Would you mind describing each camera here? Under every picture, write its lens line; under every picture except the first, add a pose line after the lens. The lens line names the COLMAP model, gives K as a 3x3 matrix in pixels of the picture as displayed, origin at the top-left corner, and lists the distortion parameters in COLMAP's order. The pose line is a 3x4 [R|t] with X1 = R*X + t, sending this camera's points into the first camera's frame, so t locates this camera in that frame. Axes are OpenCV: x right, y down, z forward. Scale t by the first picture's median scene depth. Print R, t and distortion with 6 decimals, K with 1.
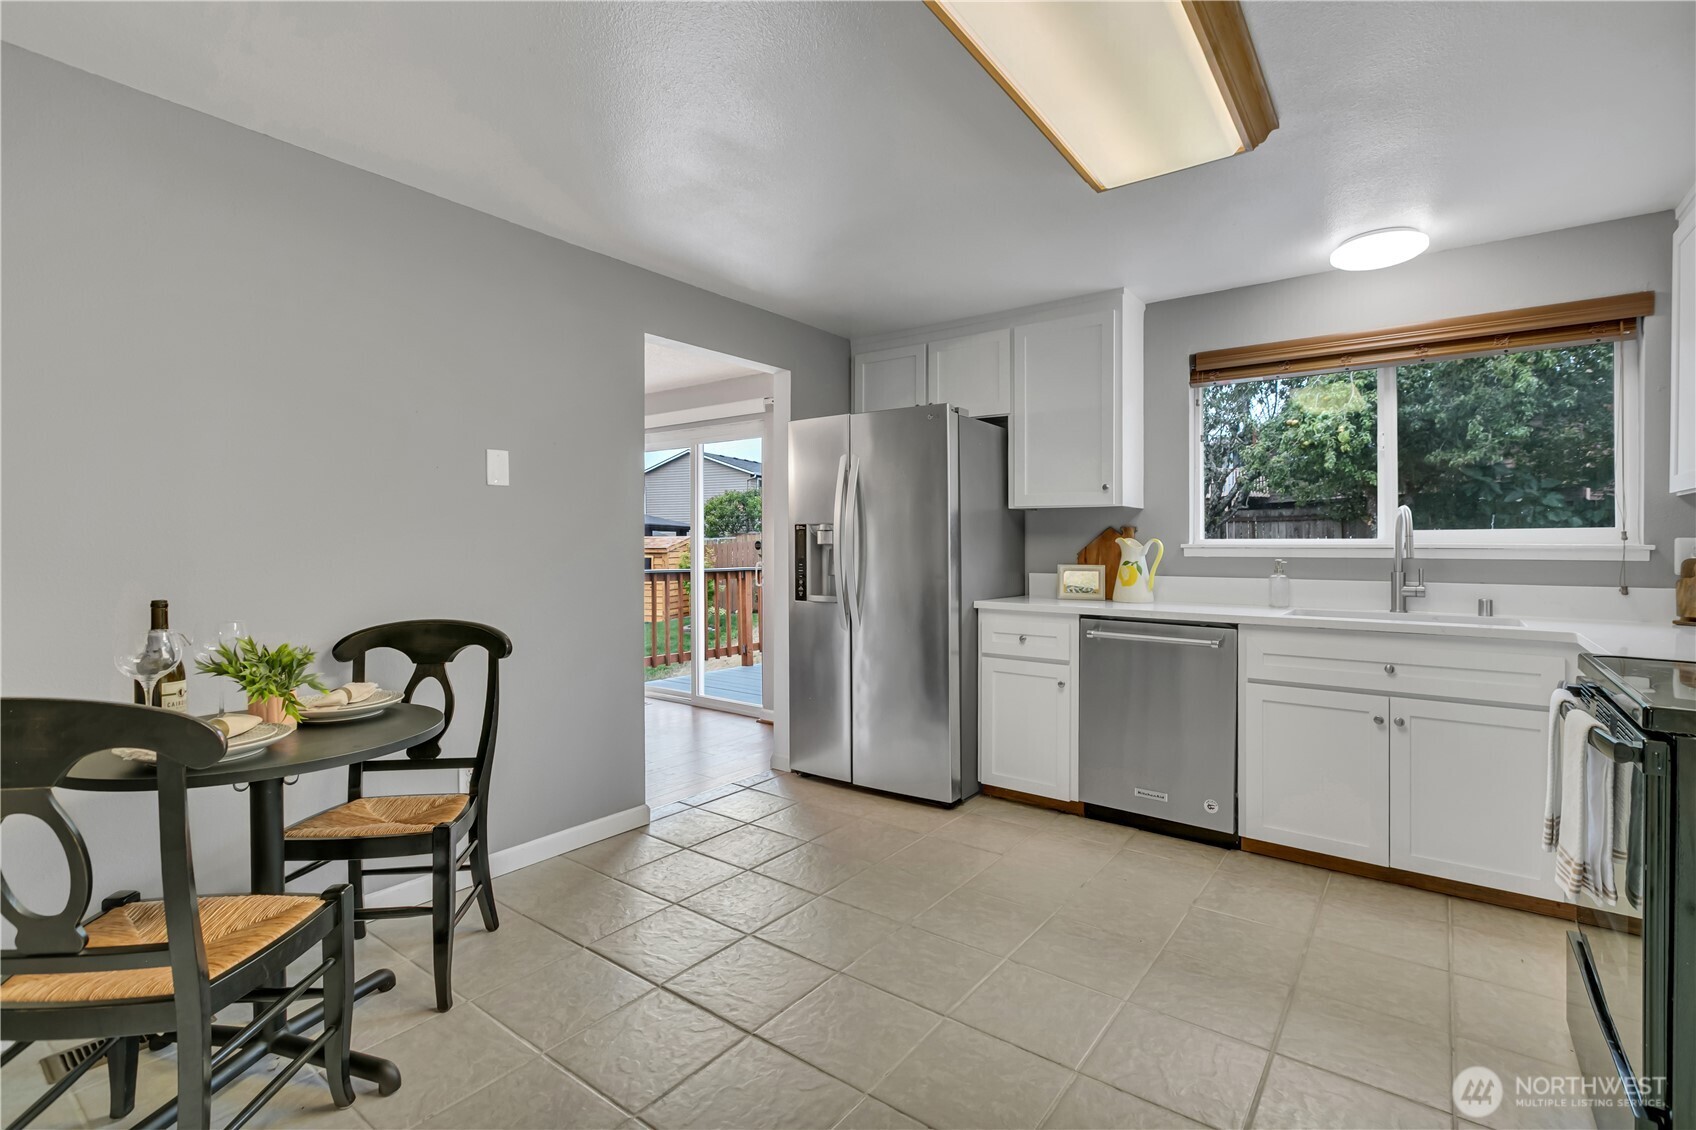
lens RADIAL K [[758.0, 0, 848.0], [0, 758.0, 565.0], [0, 0, 1]] dist [-0.000779, -0.000116]
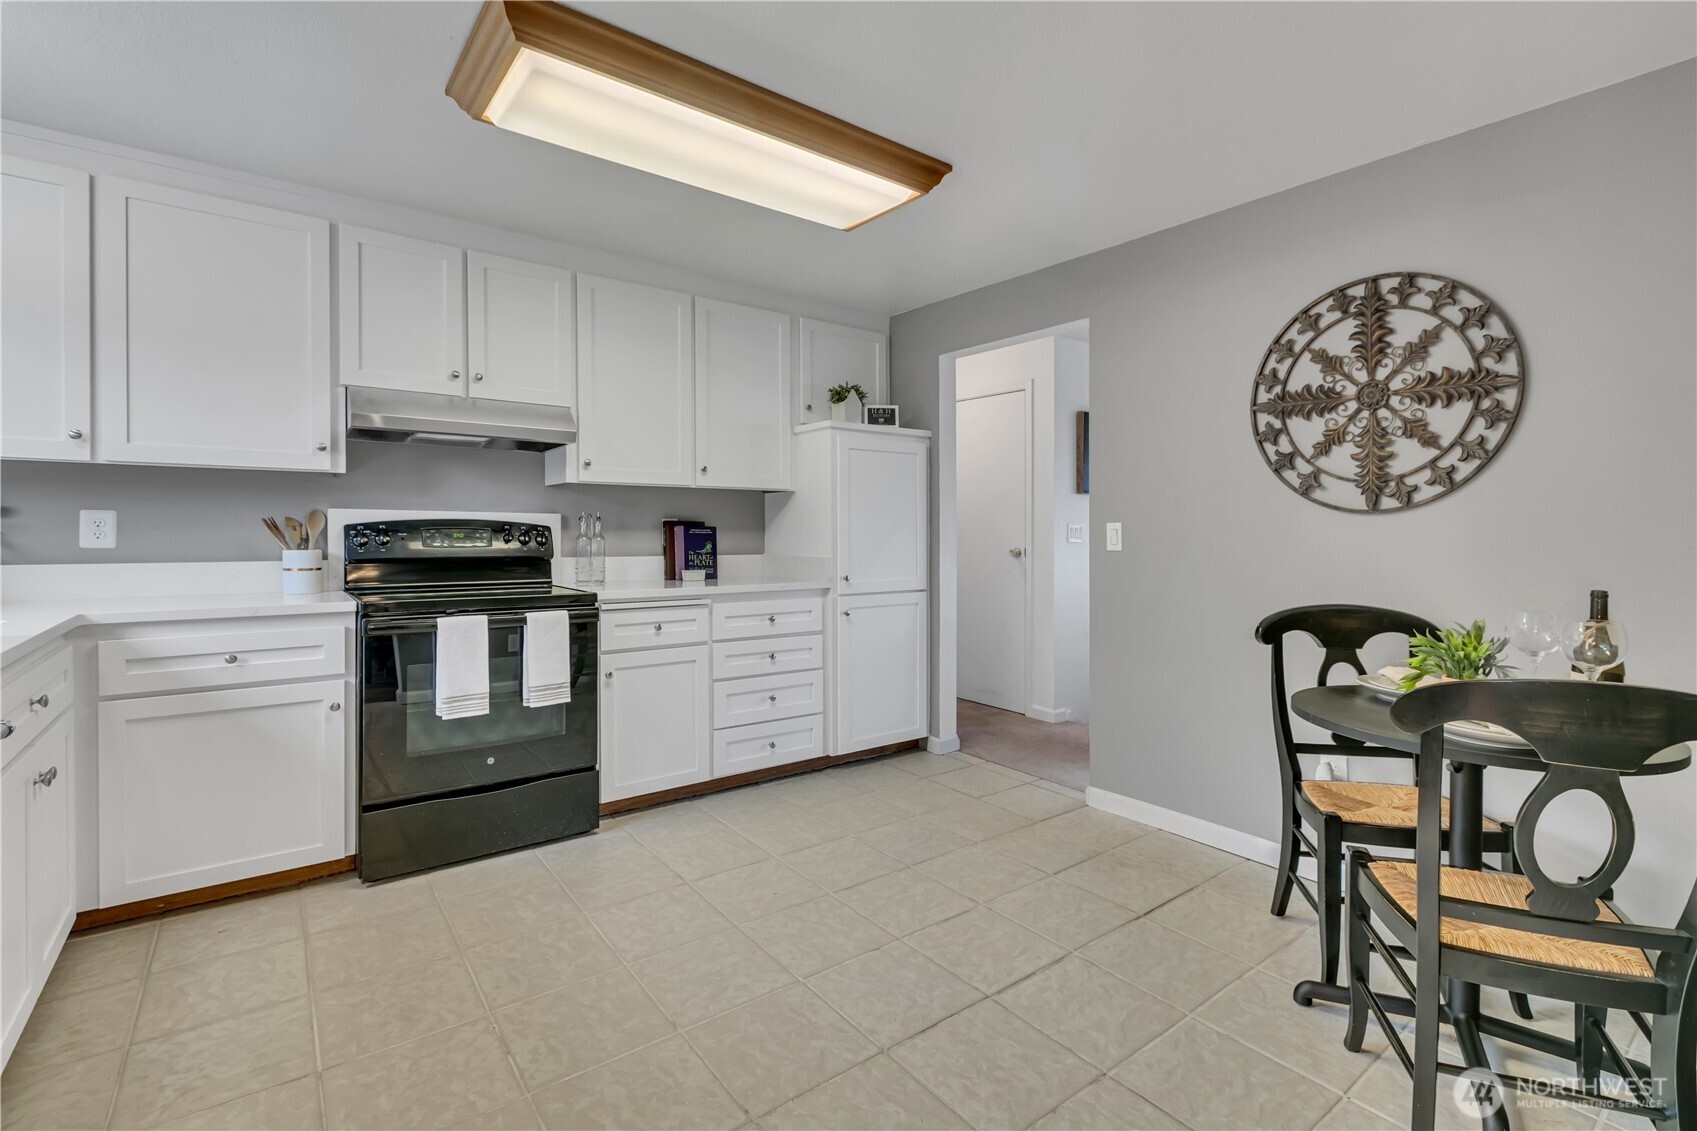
lens RADIAL K [[781.0, 0, 858.6], [0, 781.0, 532.1], [0, 0, 1]] dist [0.001162, 0.000672]
pose [[-0.963615, -0.012063, 0.267023, -0.155162], [-0.003914, 0.999511, 0.031028, -0.035222], [-0.267266, 0.028854, -0.963191, 1.386420]]
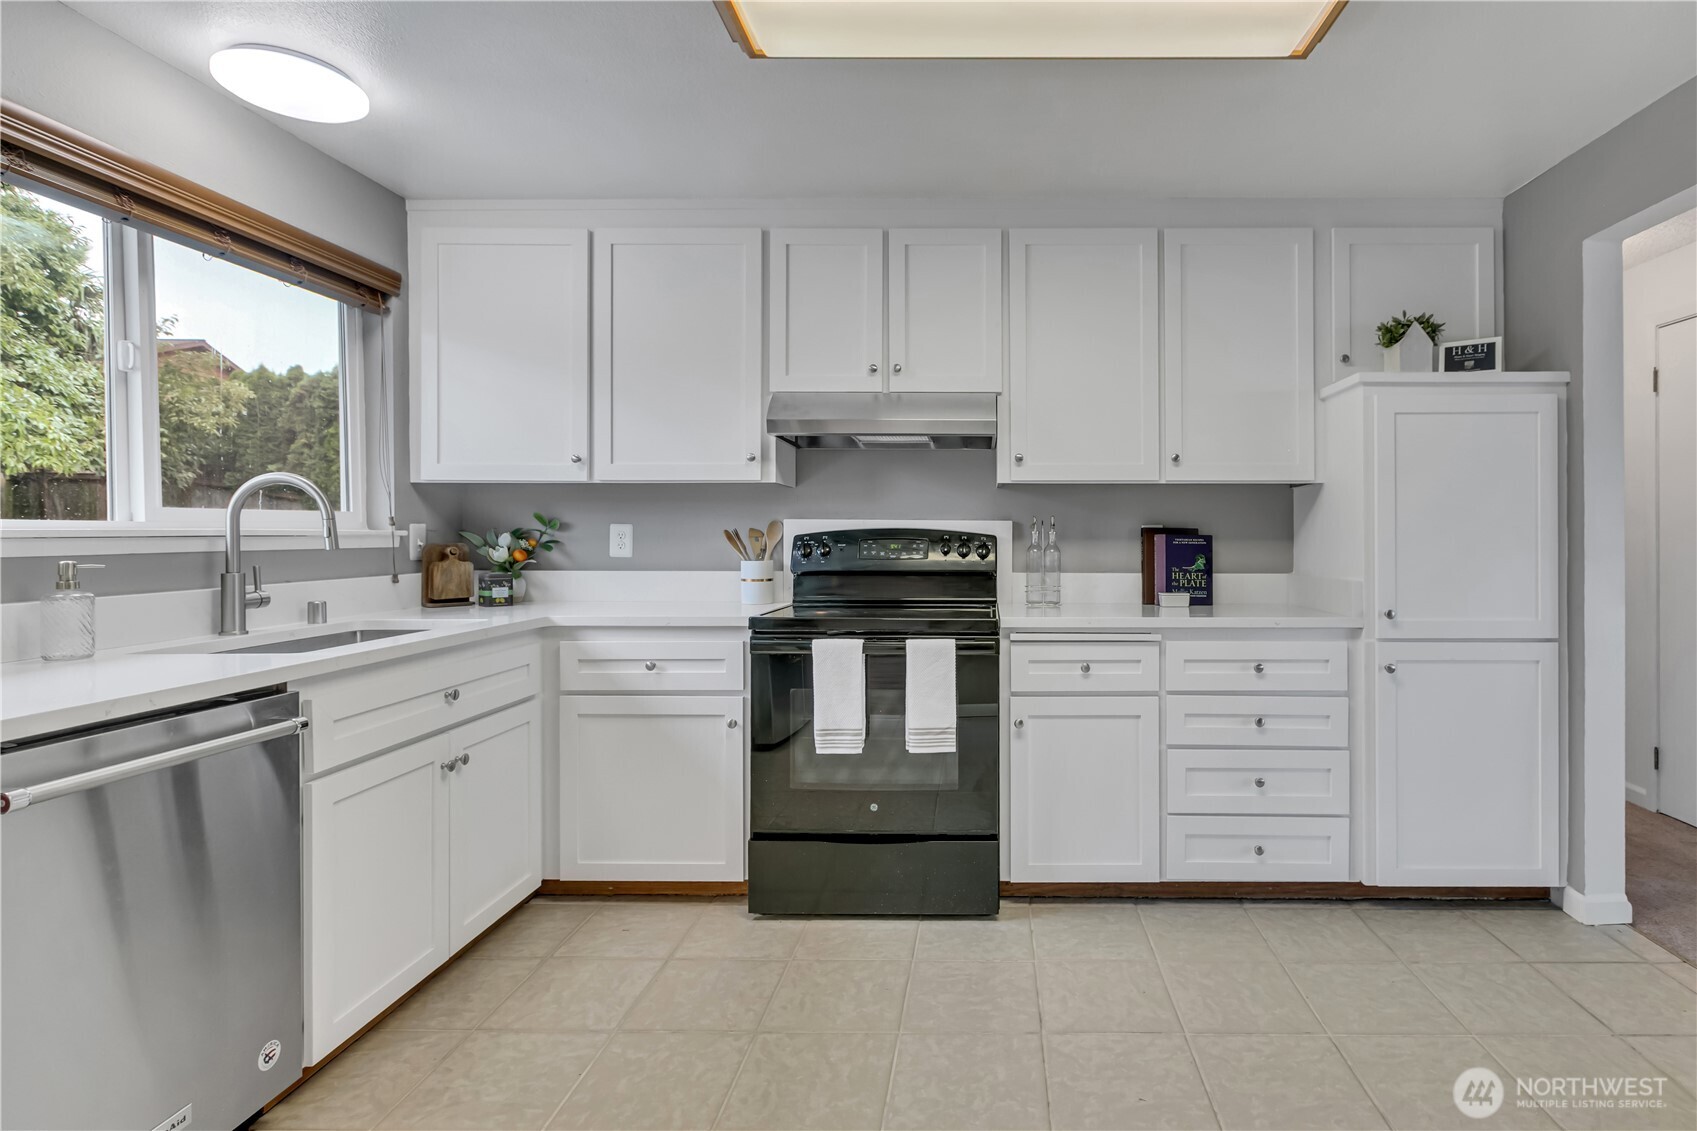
lens RADIAL K [[856.0, 0, 987.6], [0, 856.0, 534.5], [0, 0, 1]] dist [-0.001564, 0.000771]
pose [[-0.598648, -0.006649, 0.800985, -0.272777], [0.017439, 0.999620, 0.021331, -0.030470], [-0.800822, 0.026739, -0.598305, 1.015649]]
